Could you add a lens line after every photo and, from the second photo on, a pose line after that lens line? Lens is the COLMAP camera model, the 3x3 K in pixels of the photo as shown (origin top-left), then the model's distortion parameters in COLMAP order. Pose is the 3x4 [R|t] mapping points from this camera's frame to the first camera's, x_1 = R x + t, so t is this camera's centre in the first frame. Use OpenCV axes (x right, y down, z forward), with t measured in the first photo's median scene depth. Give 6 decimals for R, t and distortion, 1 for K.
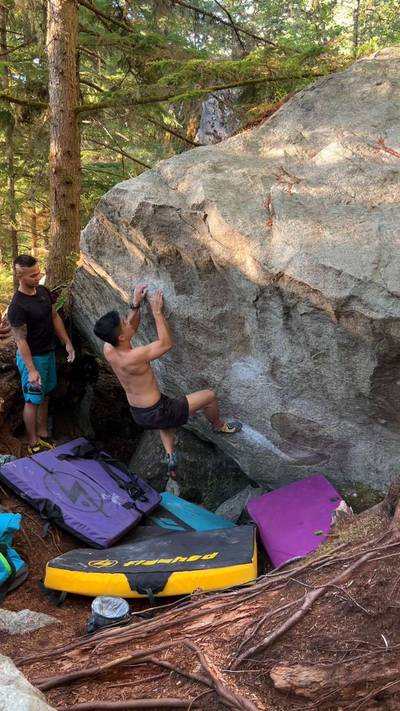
lens RADIAL K [[613.5, 0, 203.4], [0, 613.5, 351.0], [0, 0, 1]] dist [0.177477, -0.435212]
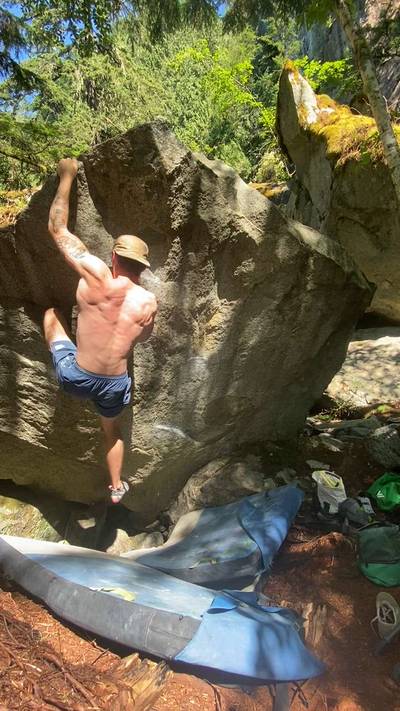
lens RADIAL K [[330.6, 0, 198.0], [0, 330.6, 355.2], [0, 0, 1]] dist [-0.001343, -0.000680]
pose [[0.507095, -0.045229, 0.860702, -0.464231], [0.191532, 0.979566, -0.061368, 0.056879], [-0.840339, 0.195972, 0.505396, 0.770178]]
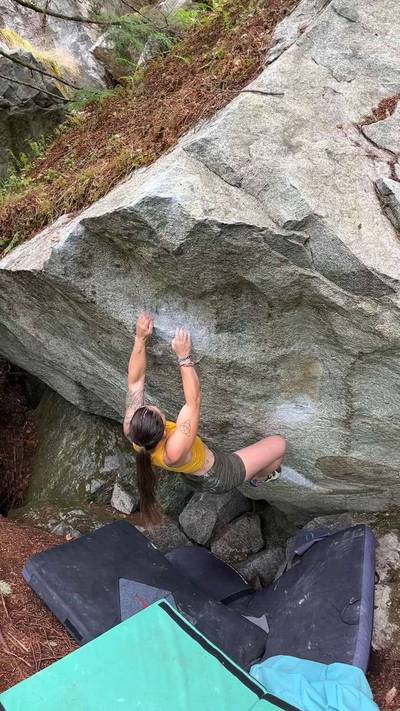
lens RADIAL K [[613.5, 0, 203.4], [0, 613.5, 351.0], [0, 0, 1]] dist [0.177477, -0.435212]
pose [[0.936842, -0.142263, 0.319514, -0.285009], [0.064142, 0.967929, 0.242899, -0.246850], [-0.343822, -0.207063, 0.915921, 0.410767]]
